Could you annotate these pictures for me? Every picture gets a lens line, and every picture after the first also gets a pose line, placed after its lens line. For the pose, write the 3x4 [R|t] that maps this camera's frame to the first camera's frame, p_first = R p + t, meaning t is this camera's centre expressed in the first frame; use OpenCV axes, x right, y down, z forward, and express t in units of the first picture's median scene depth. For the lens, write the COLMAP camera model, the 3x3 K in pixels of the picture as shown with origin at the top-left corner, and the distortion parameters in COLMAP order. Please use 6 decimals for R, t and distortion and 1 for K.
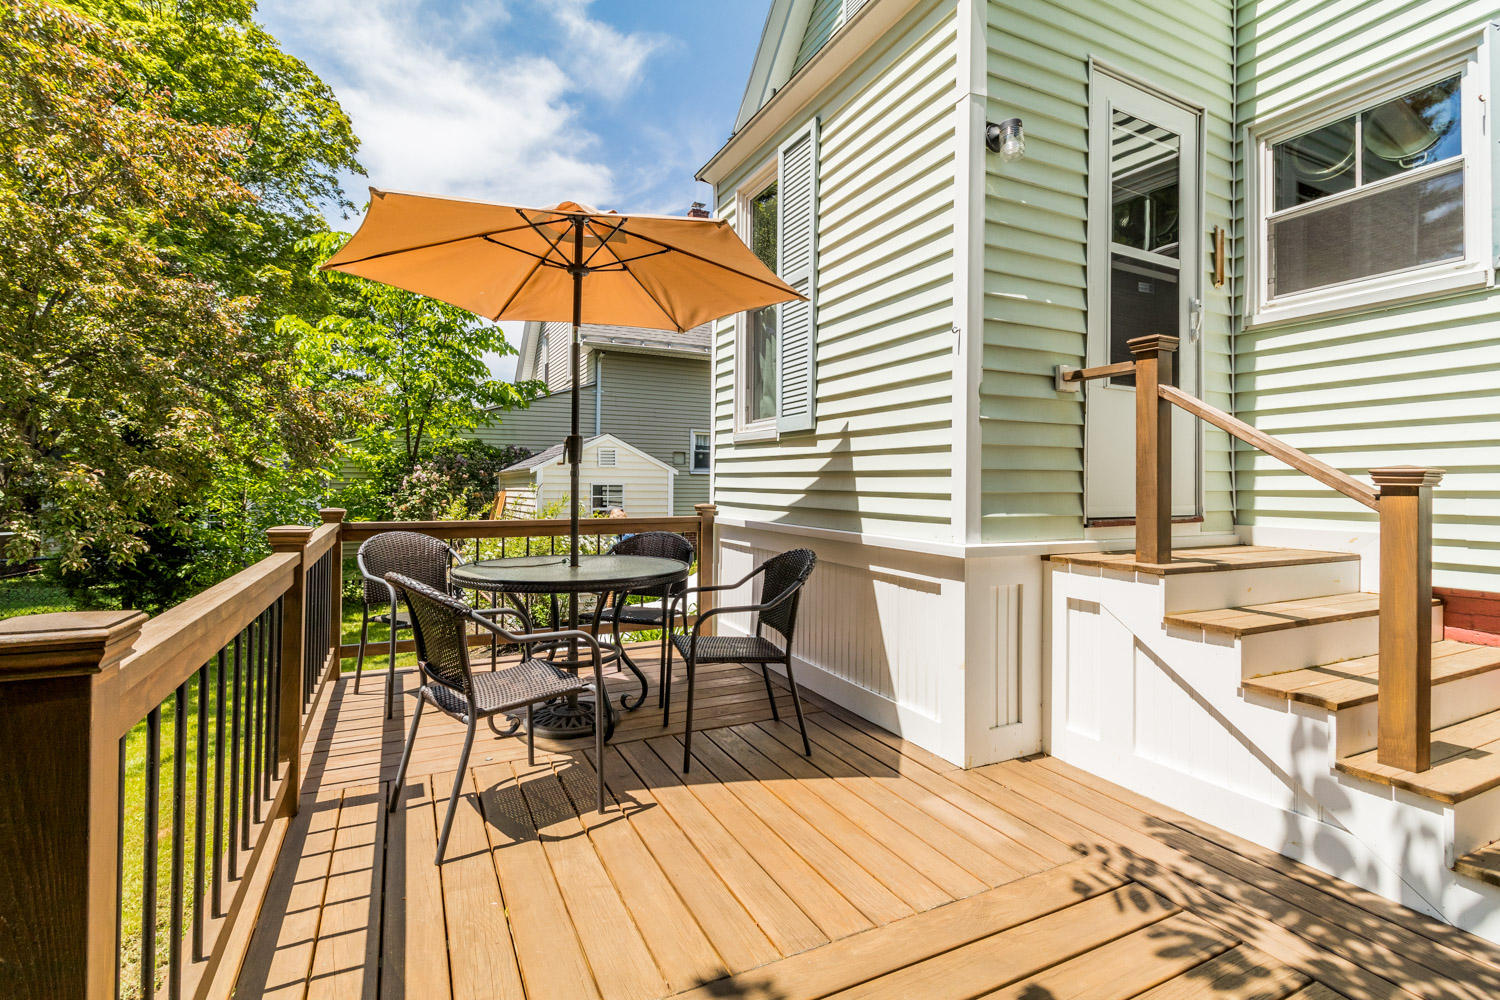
lens RADIAL K [[693.1, 0, 739.3], [0, 693.1, 488.8], [0, 0, 1]] dist [-0.001071, 0.001204]
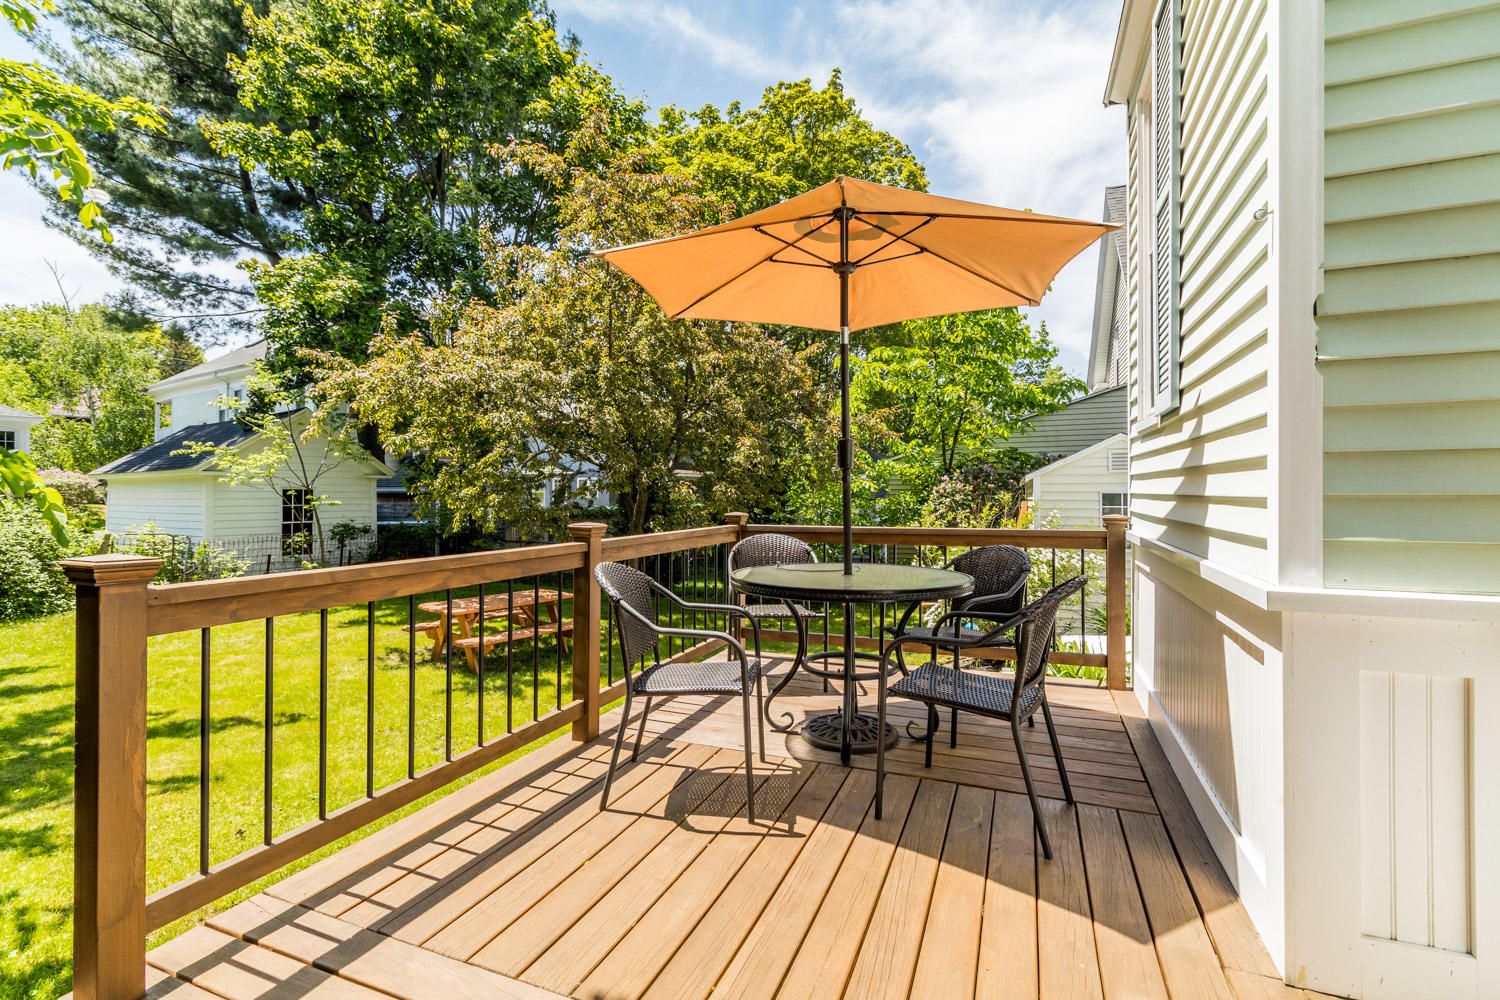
lens RADIAL K [[693.1, 0, 744.3], [0, 693.1, 496.4], [0, 0, 1]] dist [-0.001071, 0.001204]
pose [[0.665115, -0.004855, -0.746725, 0.446836], [0.000783, 0.999983, -0.005805, 0.009517], [0.746740, 0.003276, 0.665107, 0.286408]]
